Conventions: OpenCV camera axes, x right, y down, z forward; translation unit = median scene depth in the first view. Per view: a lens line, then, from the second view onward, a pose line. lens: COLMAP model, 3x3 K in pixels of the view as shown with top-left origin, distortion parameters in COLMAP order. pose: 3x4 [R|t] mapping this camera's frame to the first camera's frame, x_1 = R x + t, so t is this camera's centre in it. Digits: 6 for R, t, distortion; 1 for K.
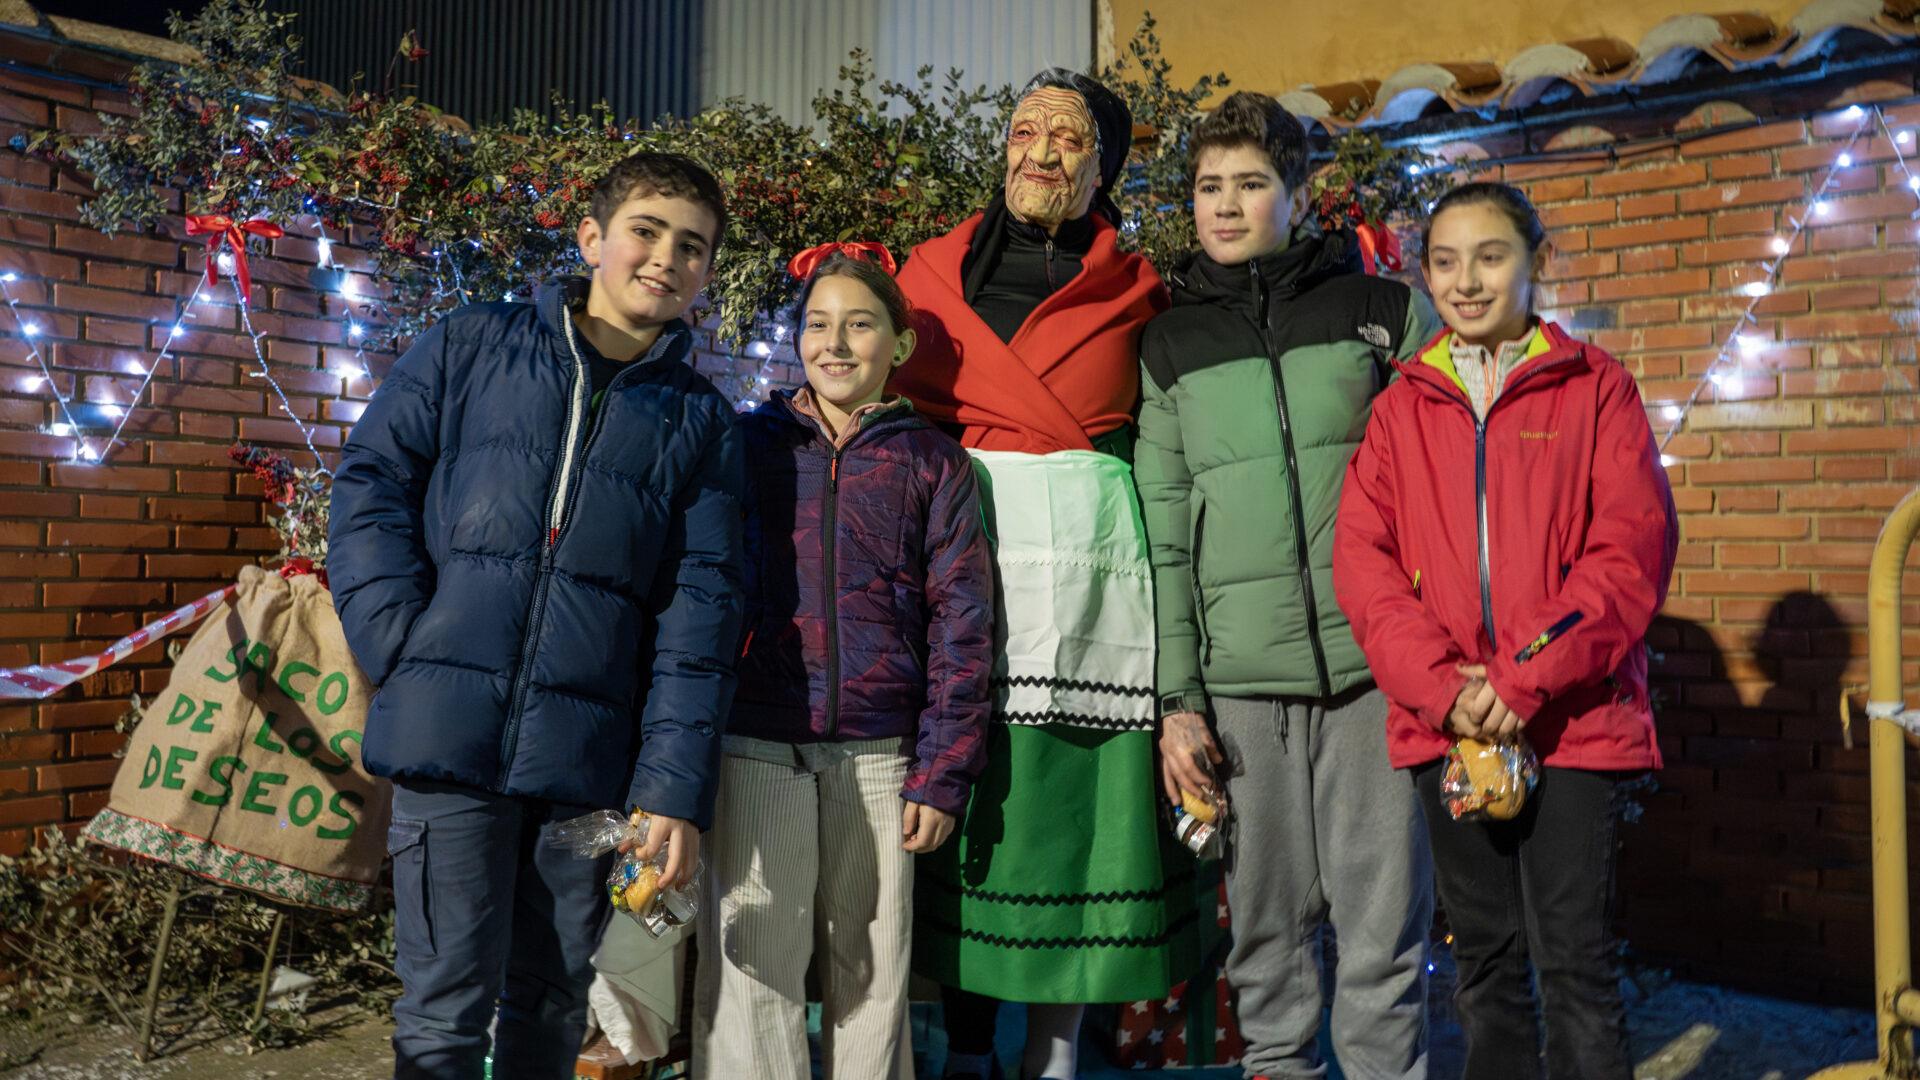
lens RADIAL K [[1738.7, 0, 957.1], [0, 1738.7, 479.9], [0, 0, 1]] dist [-0.052819, 0.078505]
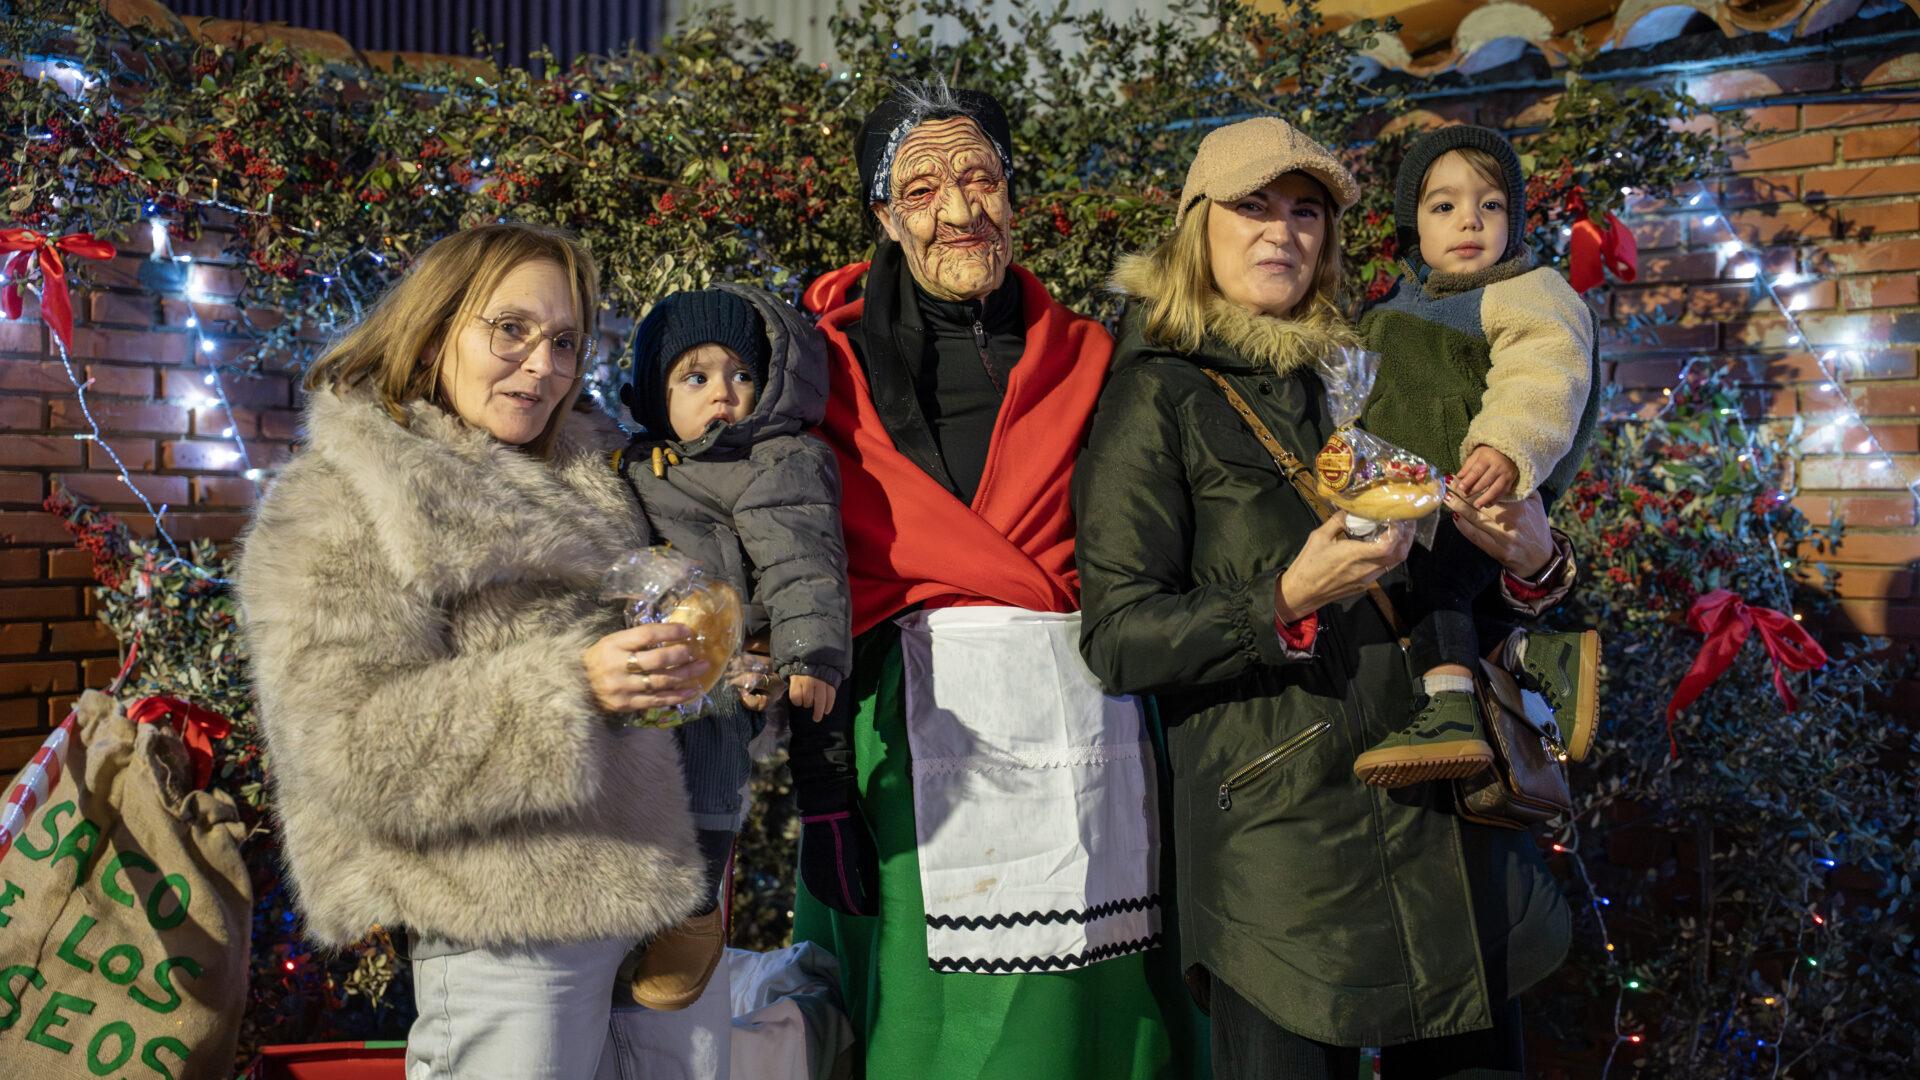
lens RADIAL K [[2565.5, 0, 948.6], [0, 2565.5, 544.9], [0, 0, 1]] dist [0.106565, 0.000000]
pose [[0.999467, 0.000722, -0.032639, 0.002164], [0.001434, 0.997821, 0.065968, -0.082268], [0.032615, -0.065980, 0.997288, -0.097033]]
